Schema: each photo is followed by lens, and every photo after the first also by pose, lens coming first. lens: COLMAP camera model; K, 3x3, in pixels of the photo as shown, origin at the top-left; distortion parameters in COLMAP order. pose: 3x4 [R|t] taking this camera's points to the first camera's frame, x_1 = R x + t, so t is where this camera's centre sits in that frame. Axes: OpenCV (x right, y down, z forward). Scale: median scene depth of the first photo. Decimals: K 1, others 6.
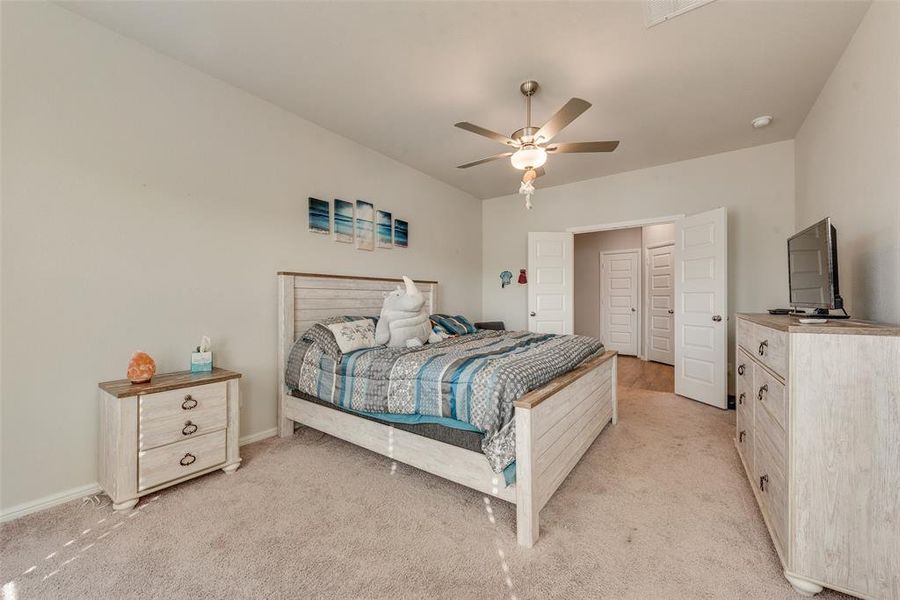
lens RADIAL K [[354.9, 0, 448.9], [0, 354.9, 301.6], [0, 0, 1]] dist [0.008312, -0.000479]
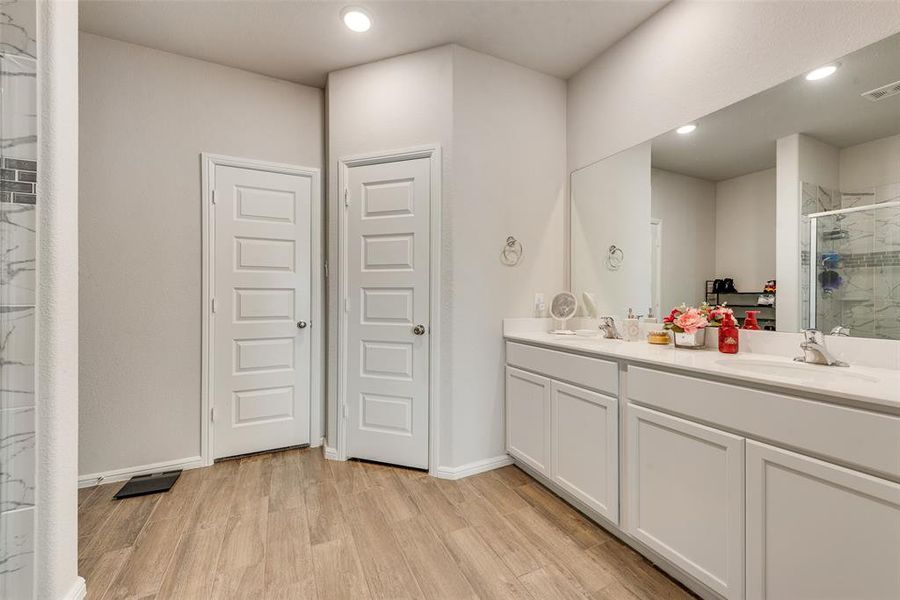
lens RADIAL K [[354.9, 0, 449.9], [0, 354.9, 297.6], [0, 0, 1]] dist [0.008312, -0.000479]
pose [[0.494056, 0.000608, 0.869430, 0.272059], [-0.009304, 0.999946, 0.004587, -0.010262], [-0.869380, -0.010355, 0.494035, 0.691472]]
